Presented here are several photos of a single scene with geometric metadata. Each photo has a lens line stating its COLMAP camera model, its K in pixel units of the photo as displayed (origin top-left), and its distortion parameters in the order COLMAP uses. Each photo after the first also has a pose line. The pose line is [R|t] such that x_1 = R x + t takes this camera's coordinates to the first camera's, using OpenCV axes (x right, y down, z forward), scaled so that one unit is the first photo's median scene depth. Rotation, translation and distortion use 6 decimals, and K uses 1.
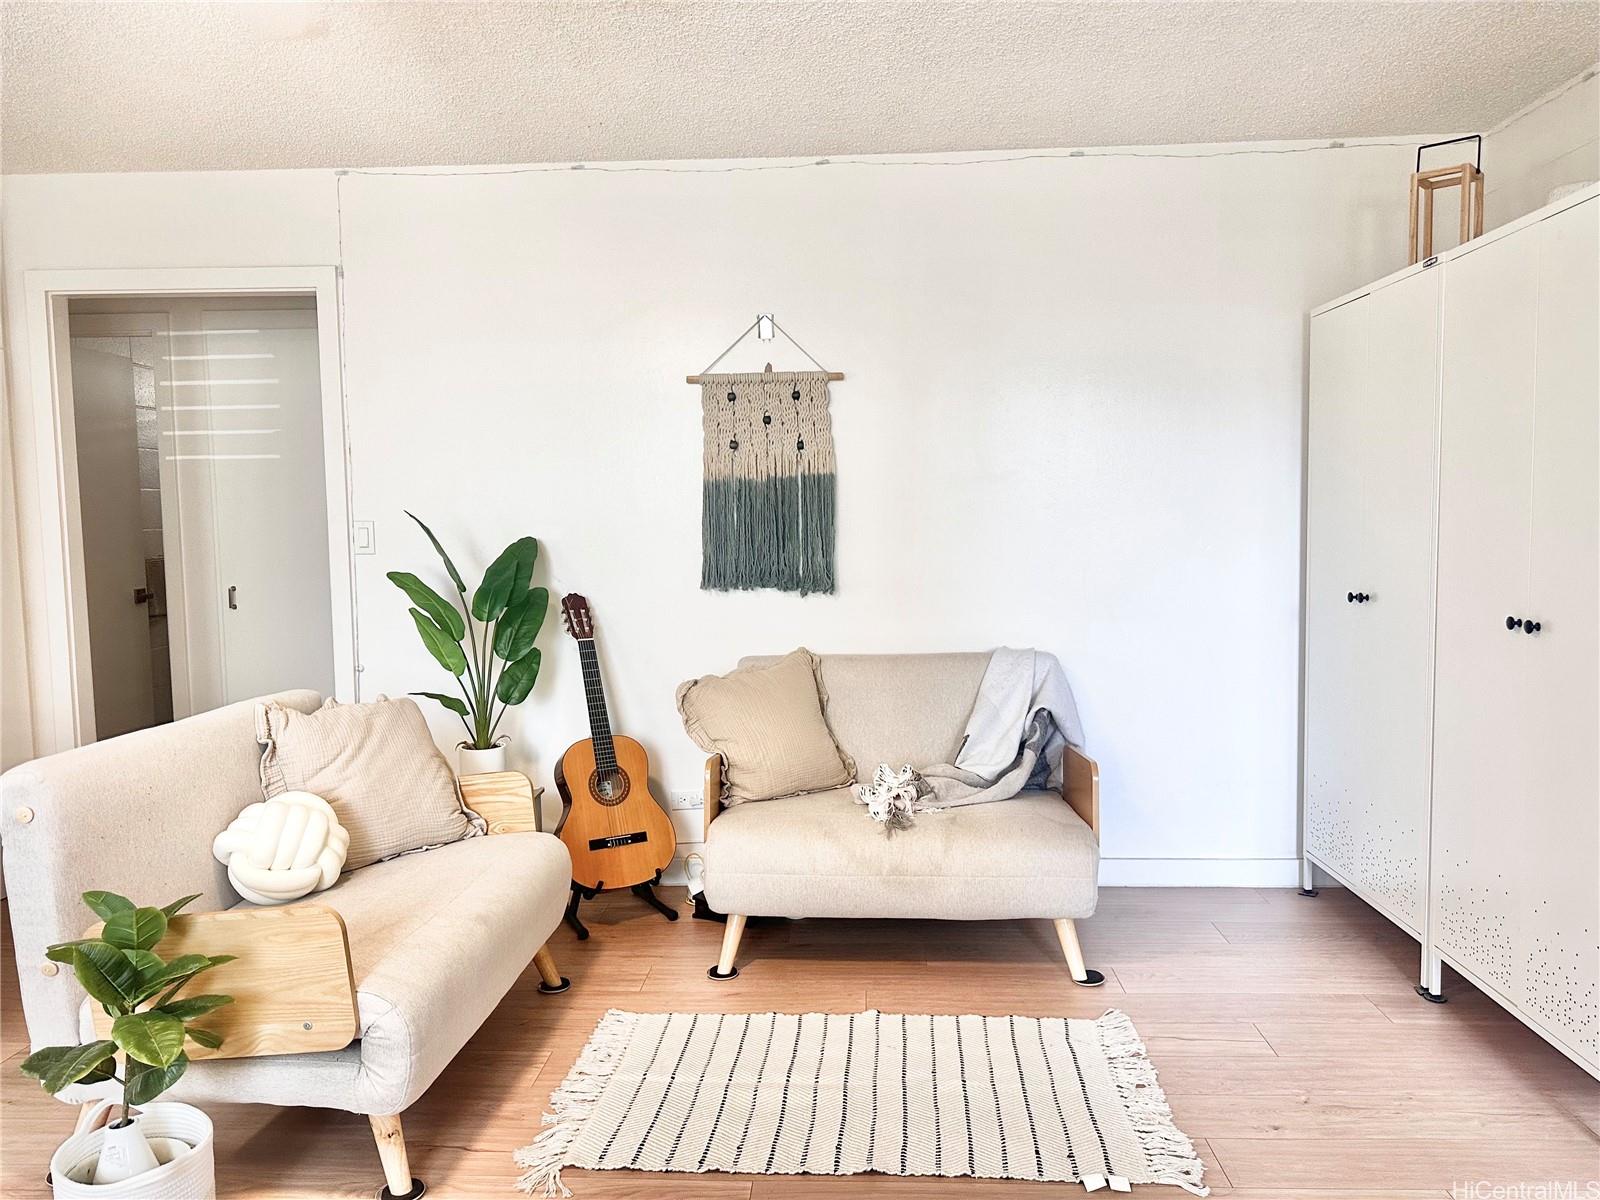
lens RADIAL K [[1137.9, 0, 838.0], [0, 1137.9, 594.0], [0, 0, 1]] dist [0.068330, -0.078926]
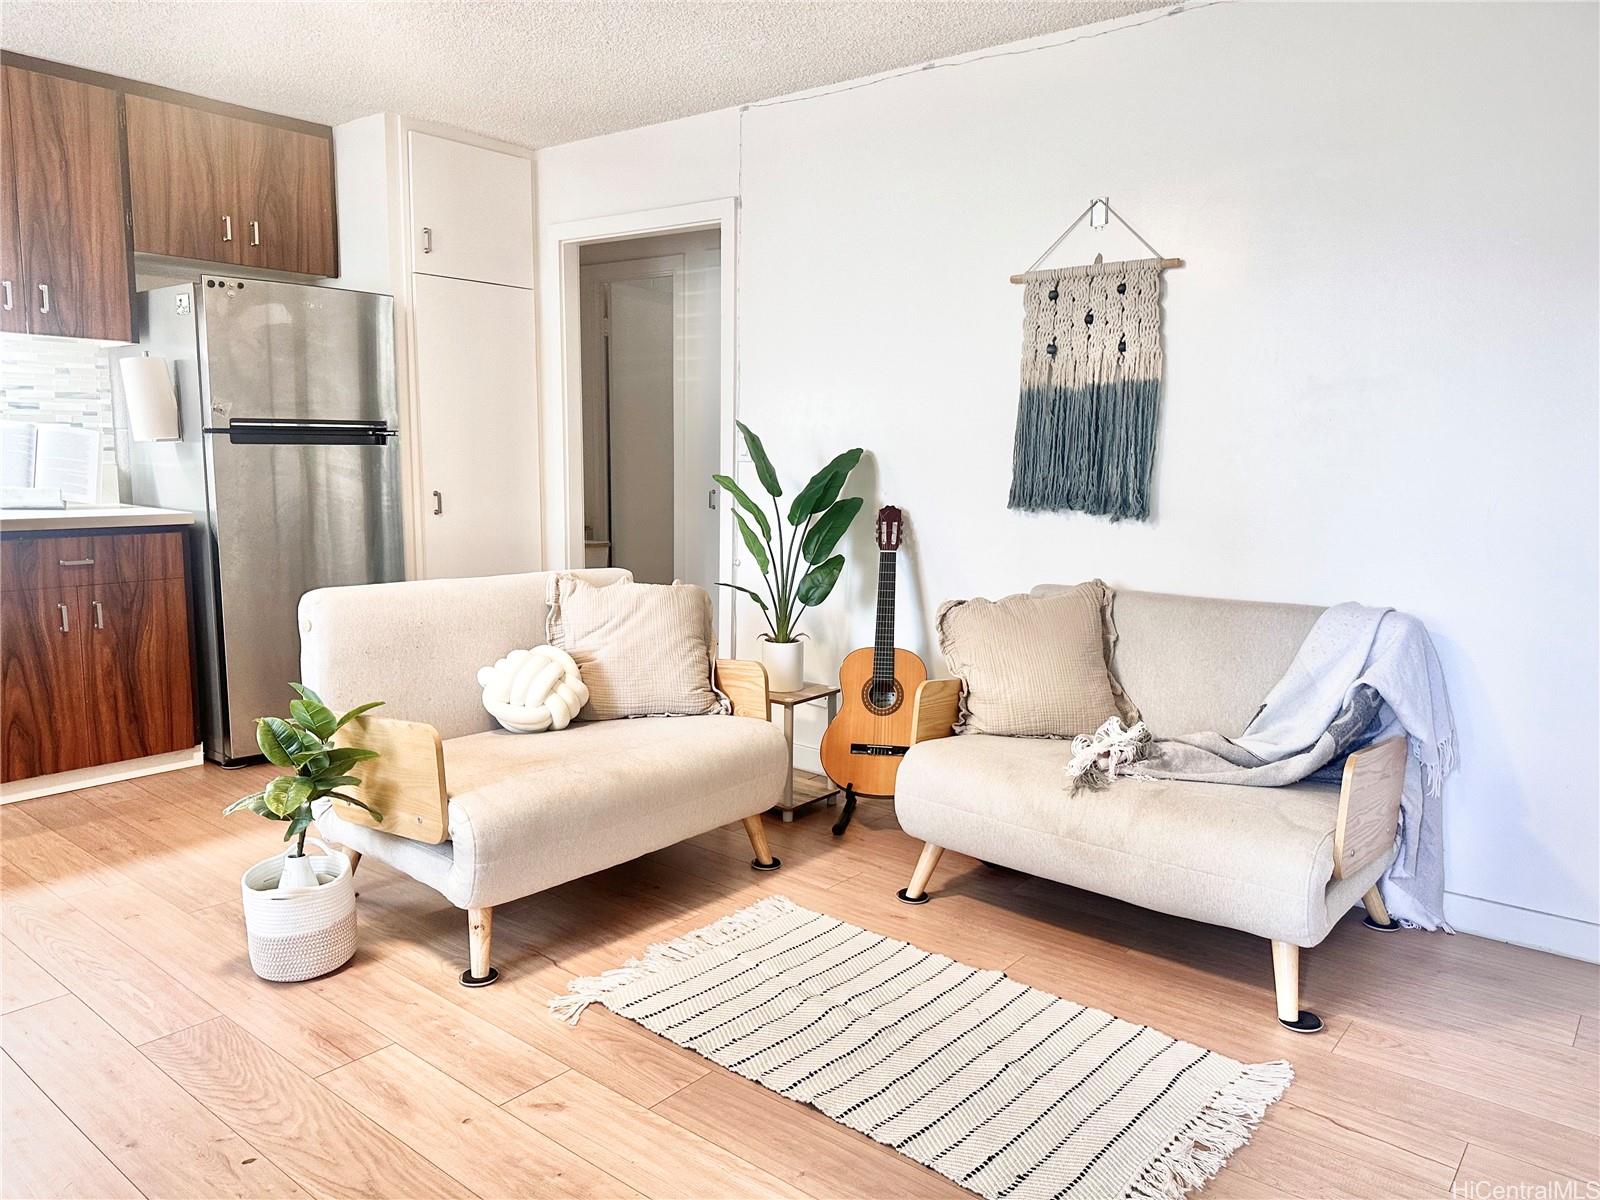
lens RADIAL K [[1137.9, 0, 791.1], [0, 1137.9, 611.4], [0, 0, 1]] dist [0.068330, -0.078926]
pose [[0.793211, 0.109218, -0.599072, 0.346646], [-0.067132, 0.993472, 0.092234, 0.006410], [0.605235, -0.032944, 0.795365, 0.159596]]
